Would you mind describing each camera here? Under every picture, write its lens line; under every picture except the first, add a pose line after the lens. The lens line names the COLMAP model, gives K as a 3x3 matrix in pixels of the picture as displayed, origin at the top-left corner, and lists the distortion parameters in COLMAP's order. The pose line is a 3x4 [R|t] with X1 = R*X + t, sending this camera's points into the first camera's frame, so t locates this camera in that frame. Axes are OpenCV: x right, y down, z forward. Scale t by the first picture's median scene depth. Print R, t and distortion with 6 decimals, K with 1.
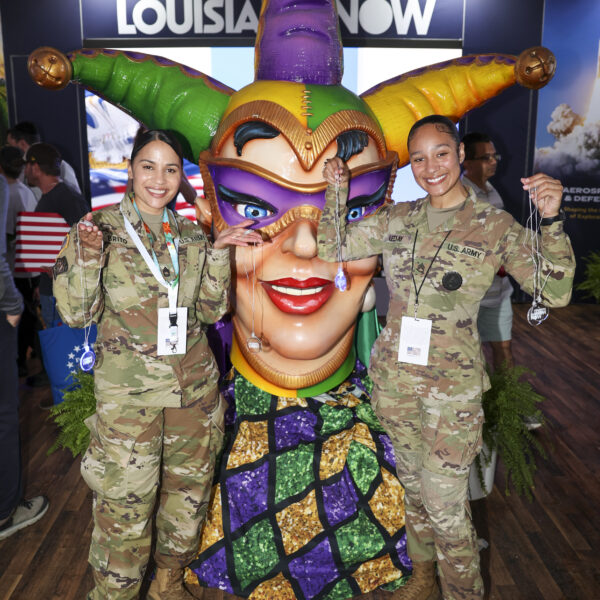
lens RADIAL K [[685.2, 0, 301.5], [0, 685.2, 269.9], [0, 0, 1]] dist [-0.076579, -0.003305]
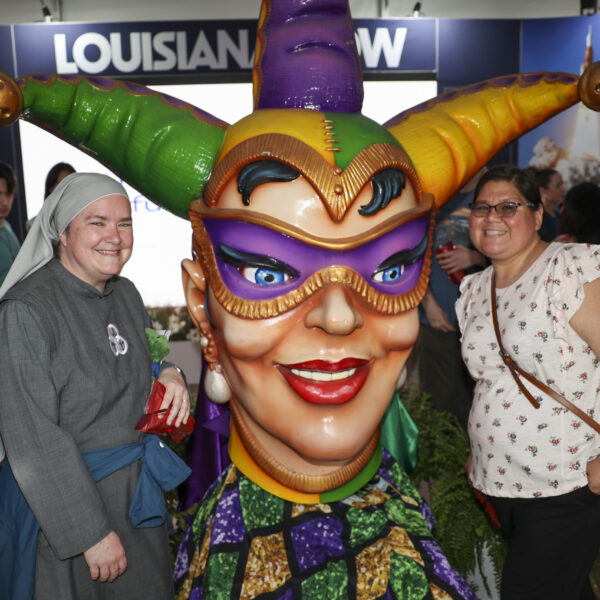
lens RADIAL K [[705.5, 0, 300.0], [0, 705.5, 300.0], [0, 0, 1]] dist [-0.099228, 0.058912]
pose [[0.996265, -0.043710, 0.074471, -0.083782], [0.045607, 0.998672, -0.023958, -0.033881], [-0.073325, 0.027265, 0.996935, 0.182041]]
